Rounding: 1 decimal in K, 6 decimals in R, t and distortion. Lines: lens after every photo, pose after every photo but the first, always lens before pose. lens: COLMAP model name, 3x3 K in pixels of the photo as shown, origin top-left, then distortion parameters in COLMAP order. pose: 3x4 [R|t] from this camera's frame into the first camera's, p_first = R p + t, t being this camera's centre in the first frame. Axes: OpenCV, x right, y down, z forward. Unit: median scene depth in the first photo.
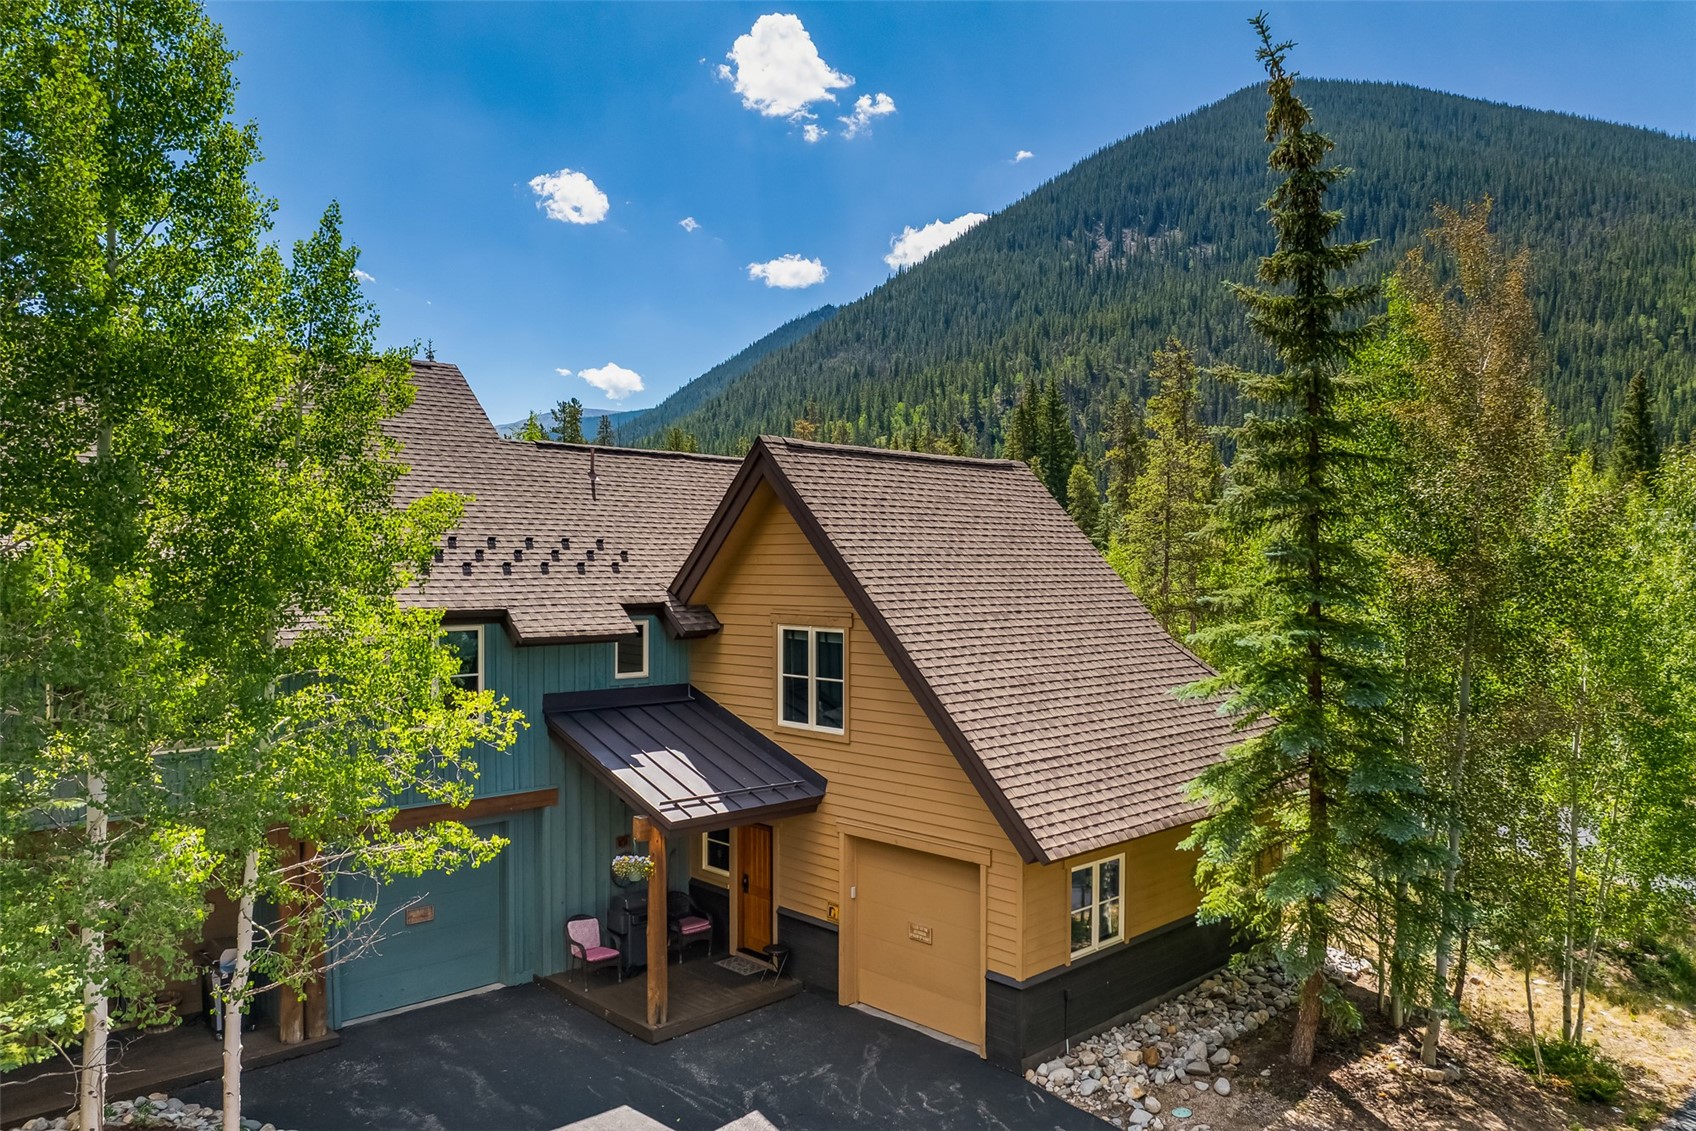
lens RADIAL K [[1212.2, 0, 848.0], [0, 1212.2, 565.5], [0, 0, 1]] dist [-0.054780, 0.028252]
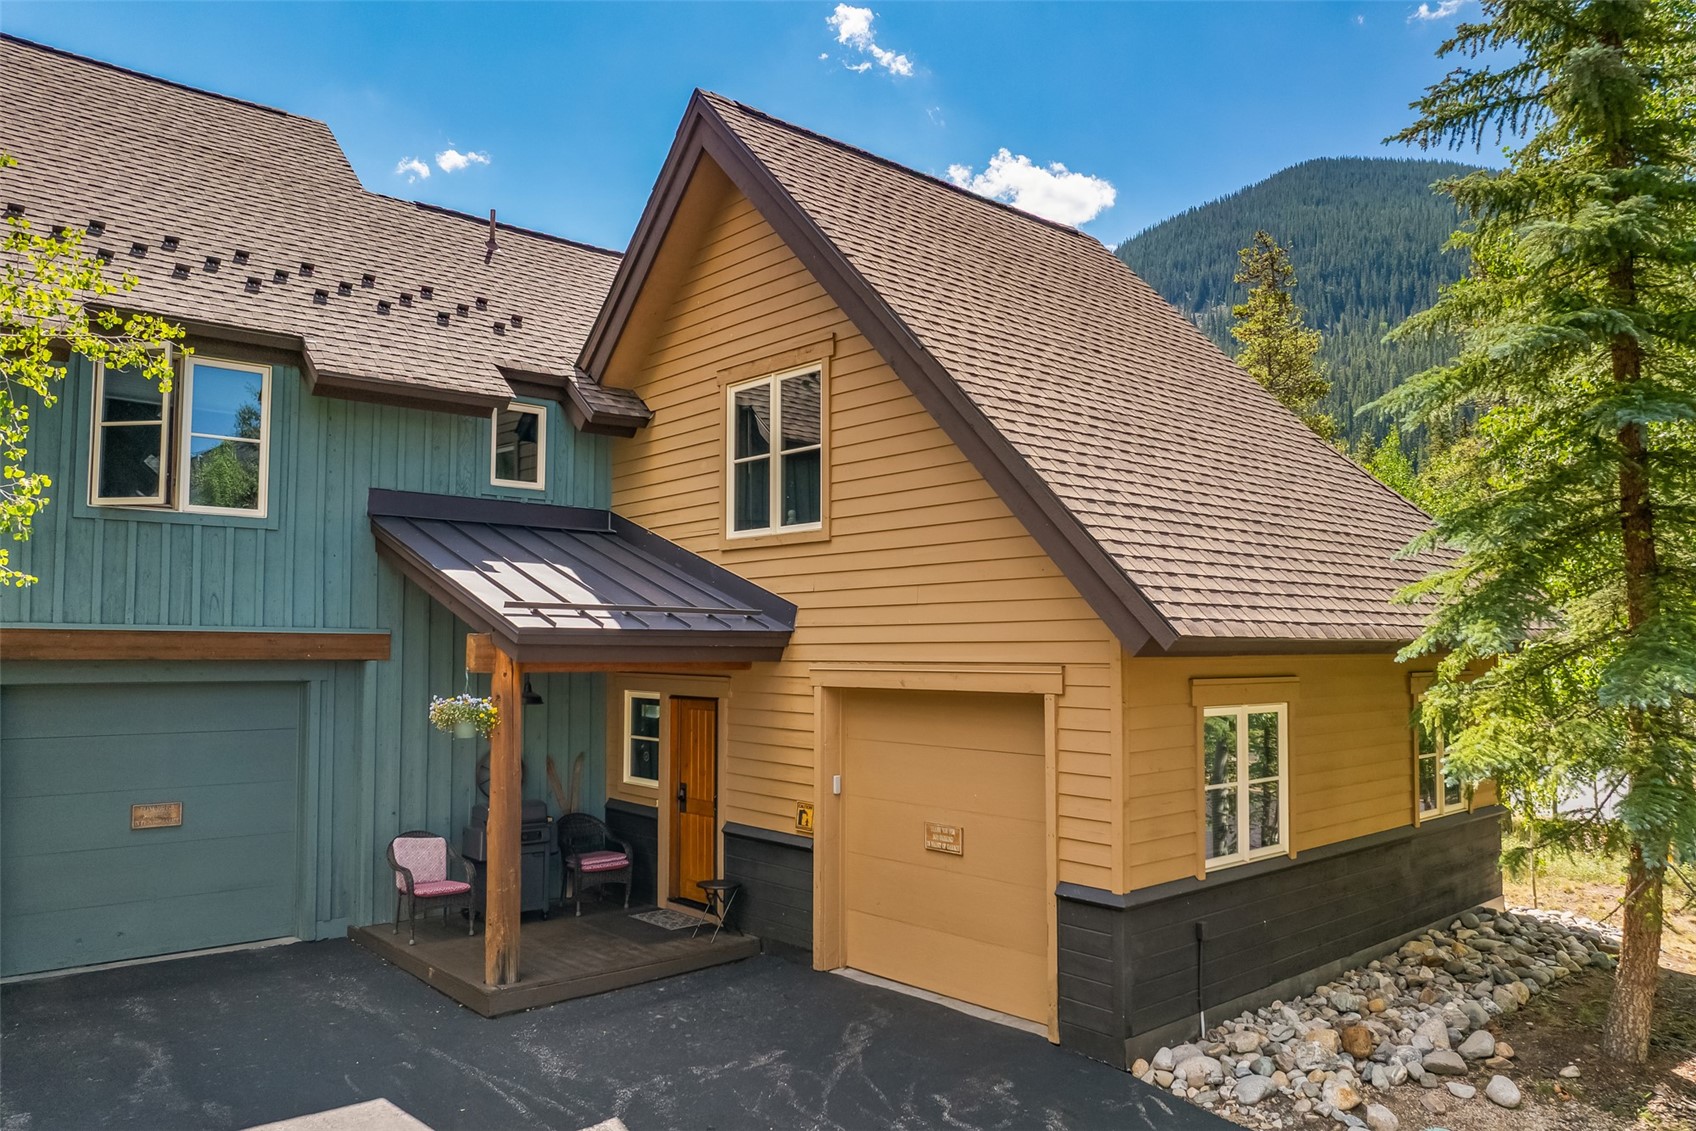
lens RADIAL K [[1212.2, 0, 848.0], [0, 1212.2, 565.5], [0, 0, 1]] dist [-0.054780, 0.028252]
pose [[0.999211, -0.003133, -0.039599, 0.037335], [0.000531, 0.997850, -0.065538, 0.212292], [0.039719, 0.065465, 0.997064, 0.398855]]
